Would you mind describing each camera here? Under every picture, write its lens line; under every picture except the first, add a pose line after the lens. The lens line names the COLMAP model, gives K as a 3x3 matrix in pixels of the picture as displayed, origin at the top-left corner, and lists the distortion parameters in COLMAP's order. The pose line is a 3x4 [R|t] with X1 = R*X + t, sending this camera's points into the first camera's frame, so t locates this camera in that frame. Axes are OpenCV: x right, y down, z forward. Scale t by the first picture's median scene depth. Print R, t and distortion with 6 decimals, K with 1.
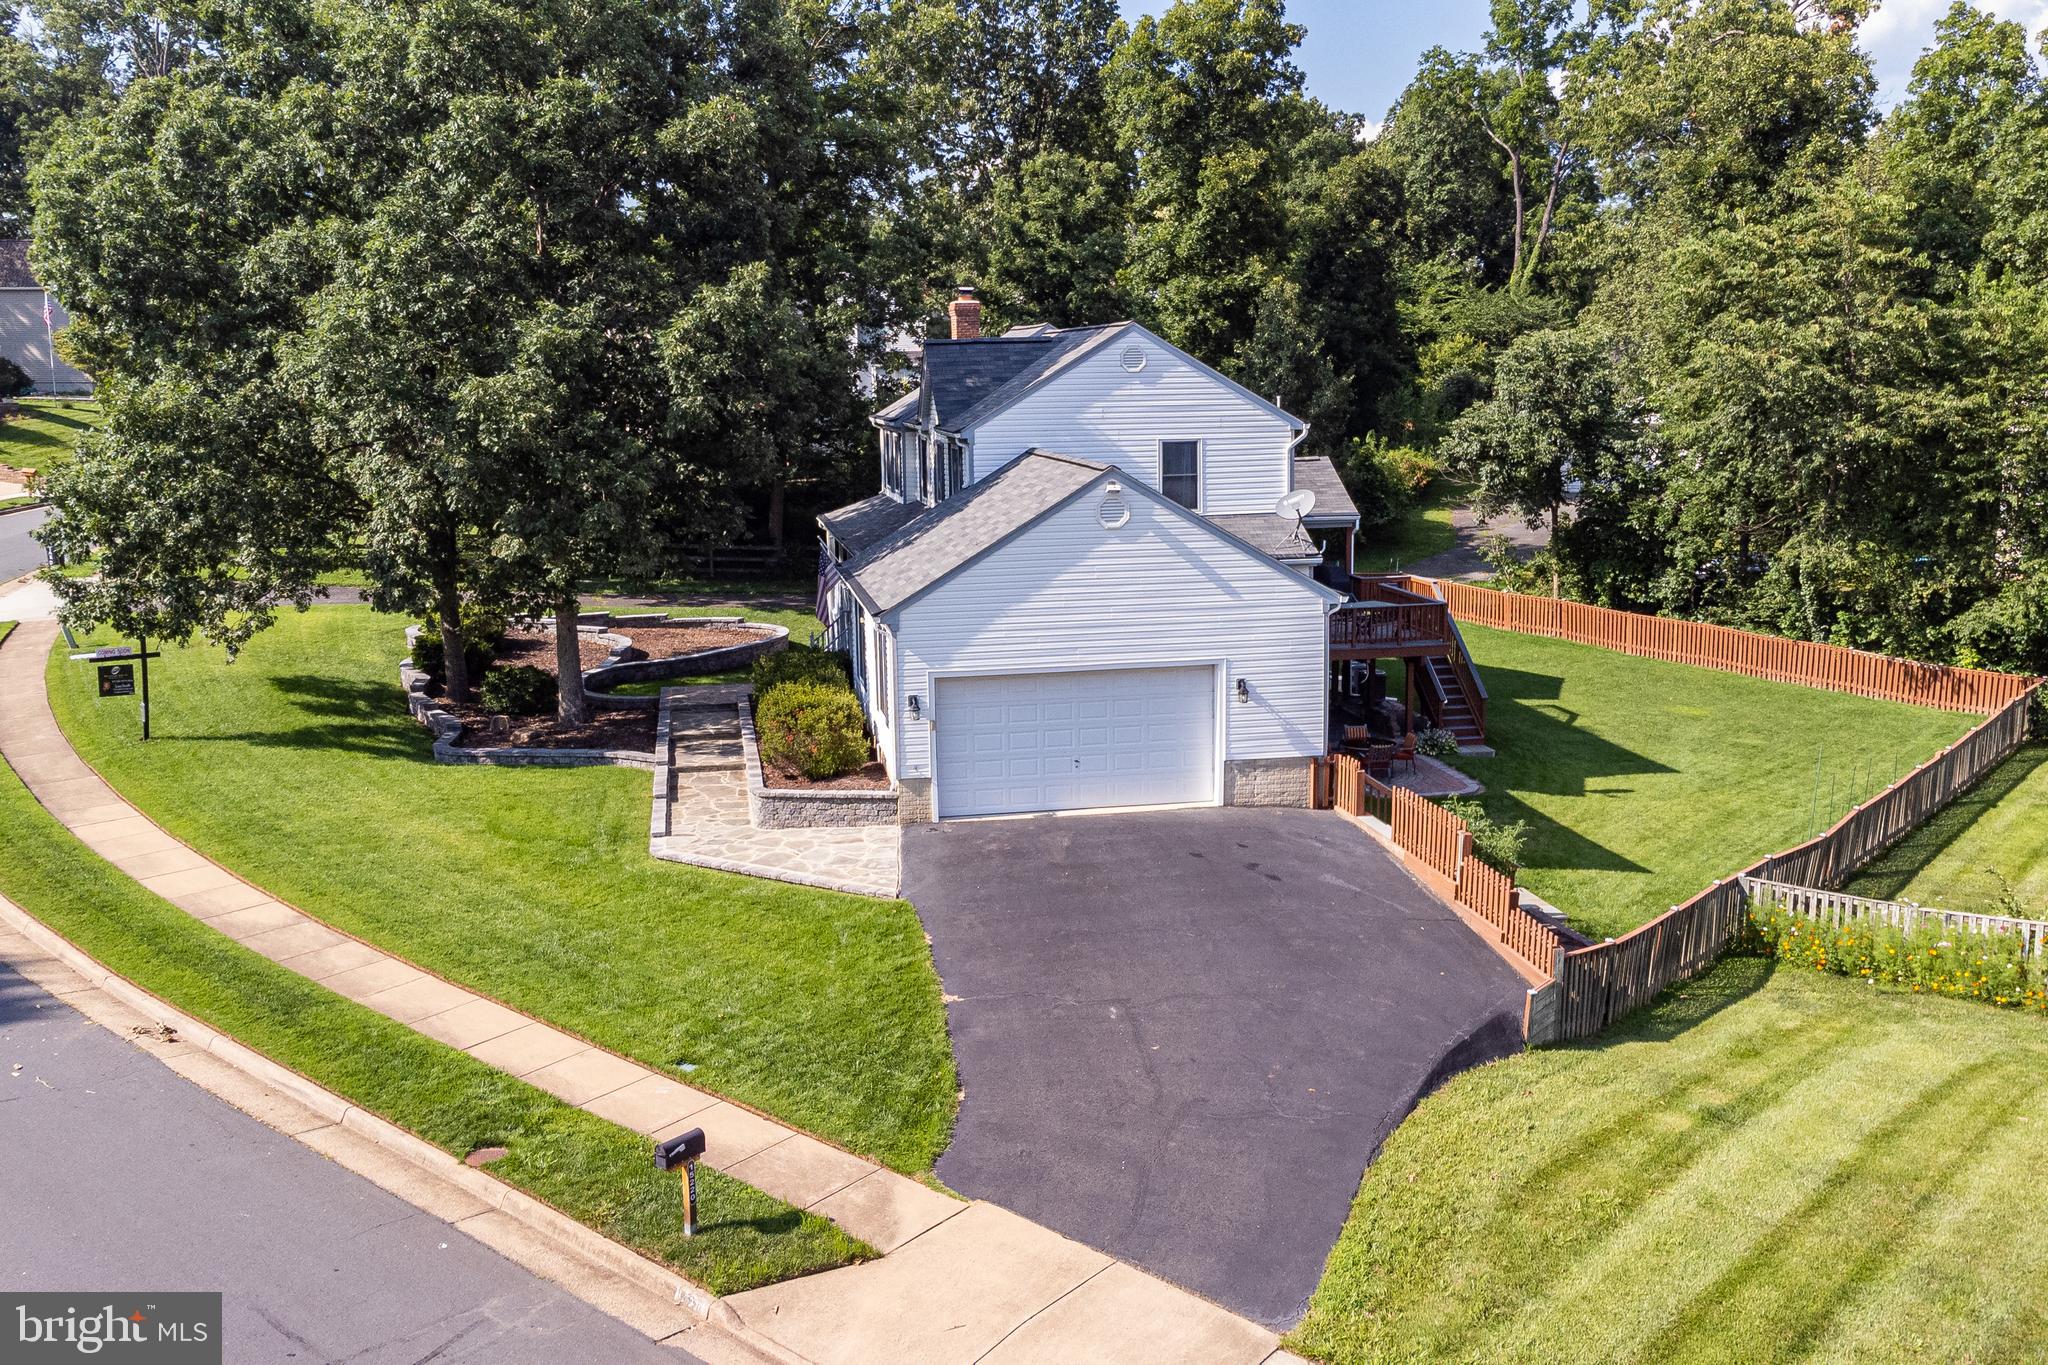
lens RADIAL K [[1817.1, 0, 1008.8], [0, 1817.1, 679.9], [0, 0, 1]] dist [0.013574, 0.084504]
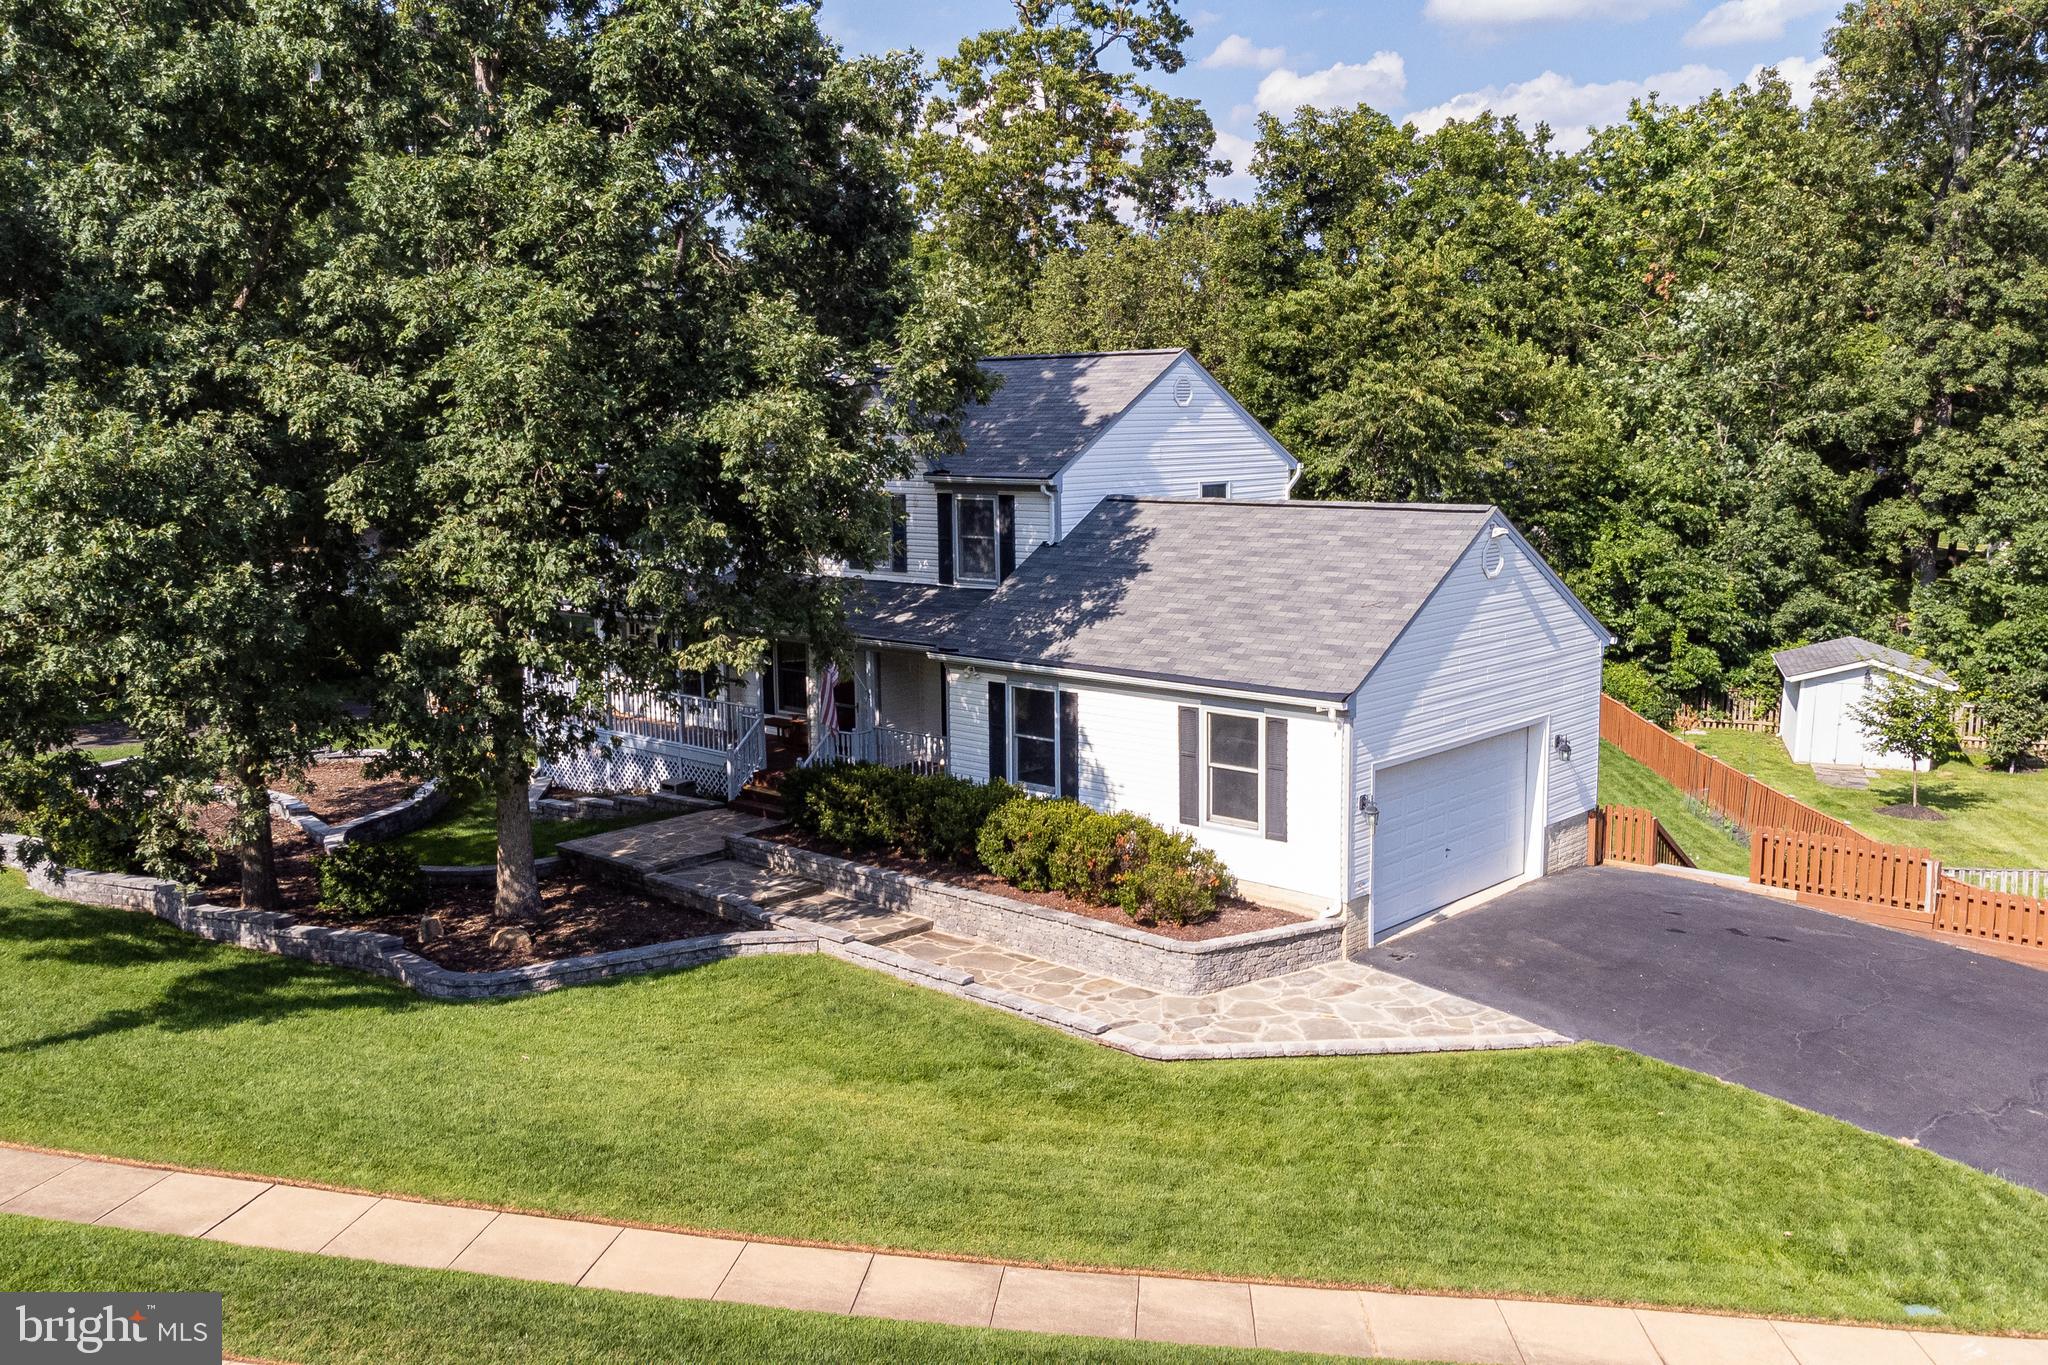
lens RADIAL K [[1817.1, 0, 1015.2], [0, 1817.1, 697.0], [0, 0, 1]] dist [0.013574, 0.084504]
pose [[0.793734, -0.090020, 0.601567, -0.631822], [0.103544, 0.994550, 0.012206, -0.058324], [-0.599387, 0.052600, 0.798729, 0.427165]]
